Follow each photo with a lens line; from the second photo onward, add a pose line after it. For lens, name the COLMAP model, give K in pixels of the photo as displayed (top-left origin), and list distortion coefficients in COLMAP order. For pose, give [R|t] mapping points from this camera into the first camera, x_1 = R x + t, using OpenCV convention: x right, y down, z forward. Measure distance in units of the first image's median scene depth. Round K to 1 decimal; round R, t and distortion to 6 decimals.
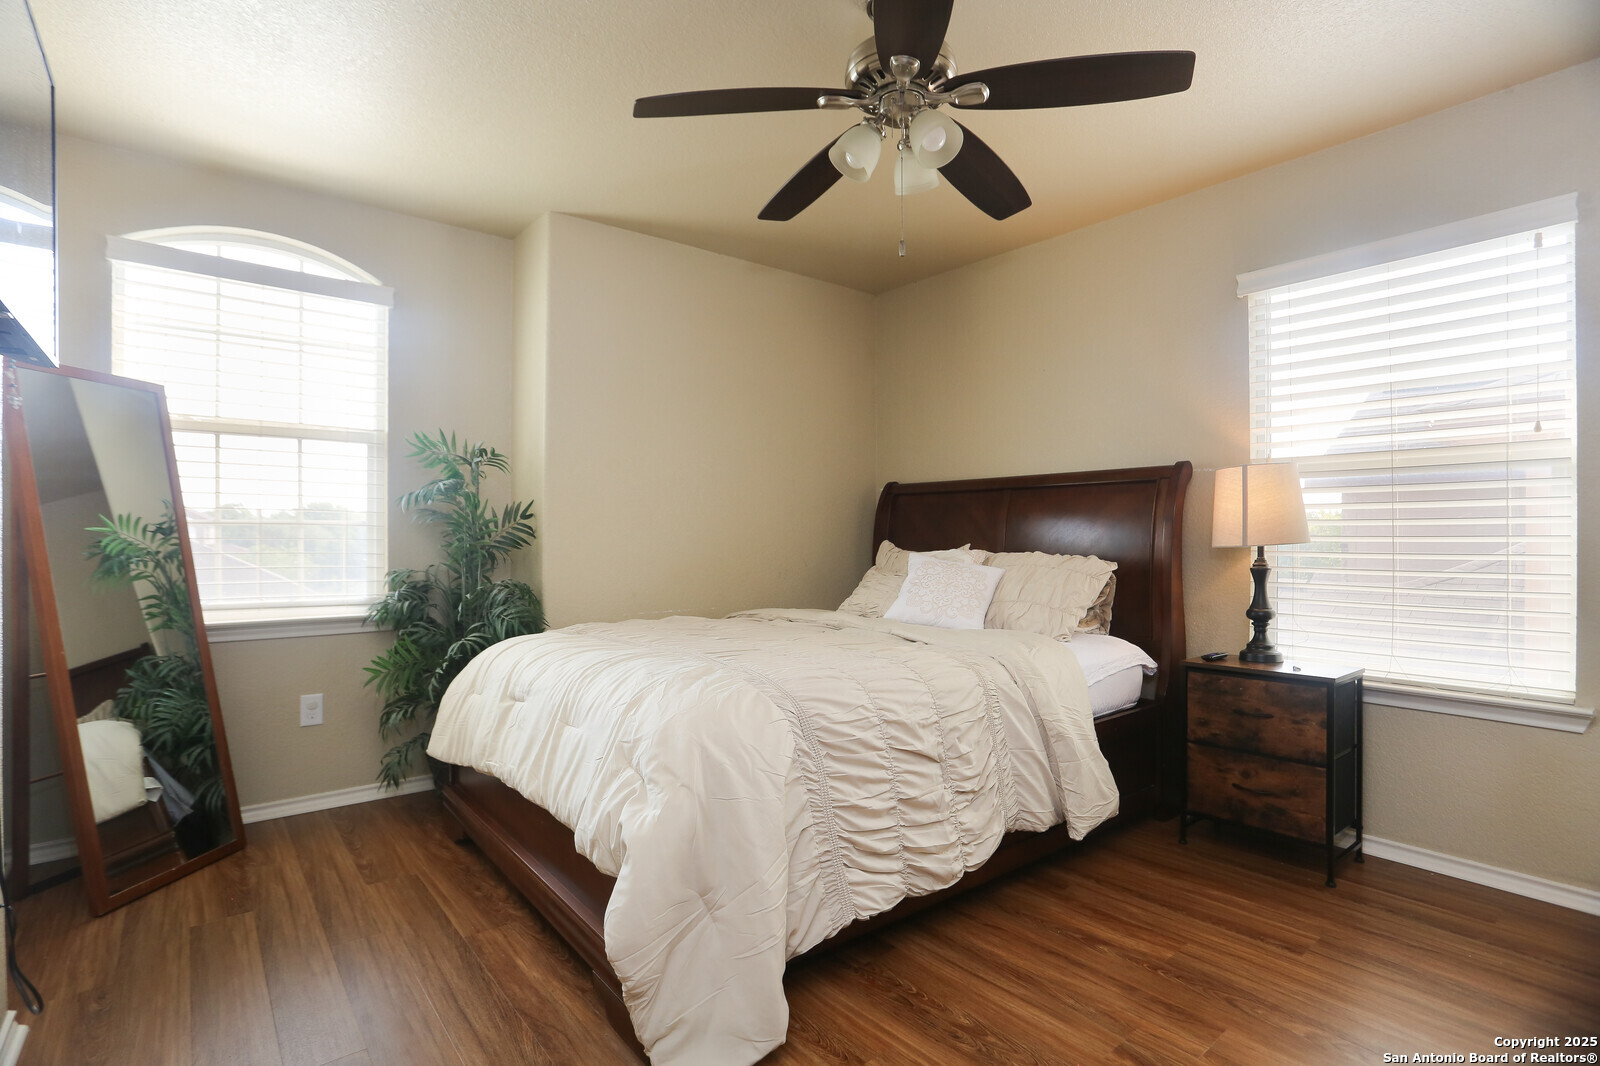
lens RADIAL K [[777.7, 0, 792.9], [0, 777.7, 539.2], [0, 0, 1]] dist [-0.039797, 0.009026]
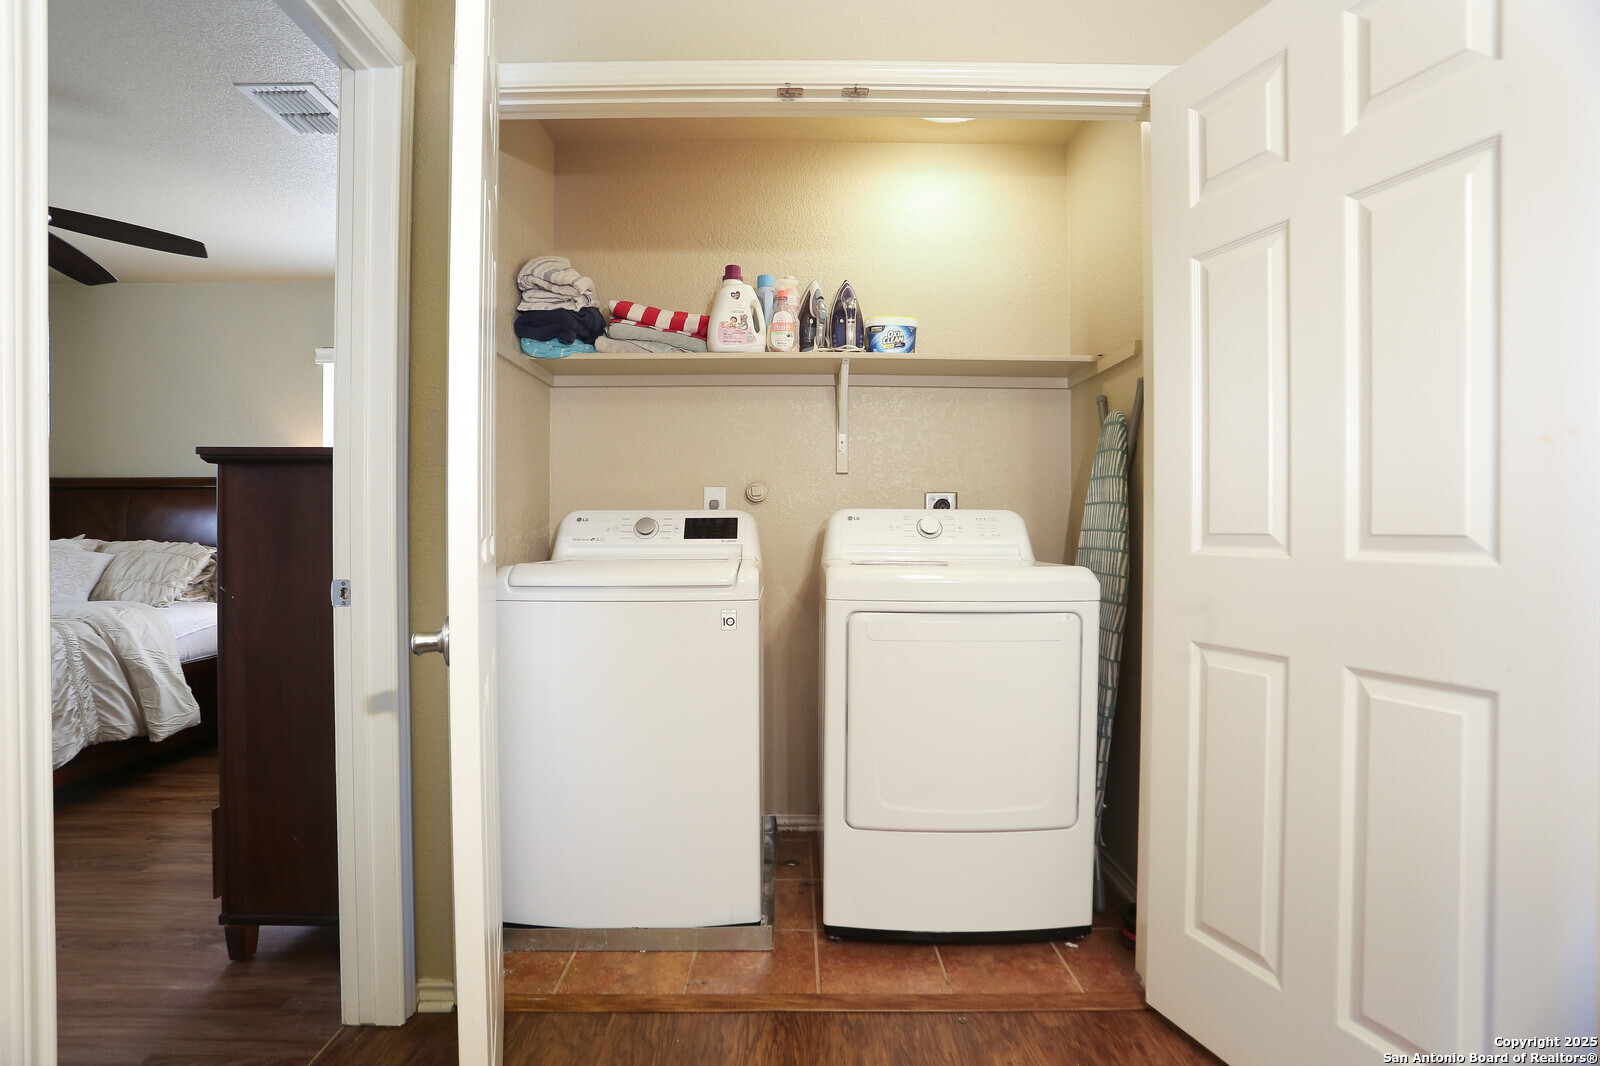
lens RADIAL K [[777.7, 0, 792.7], [0, 777.7, 535.6], [0, 0, 1]] dist [-0.039797, 0.009026]
pose [[0.625731, -0.002816, 0.780034, 0.015809], [0.000901, 0.999995, 0.002887, 0.008715], [-0.780039, -0.001103, 0.625730, -0.759200]]
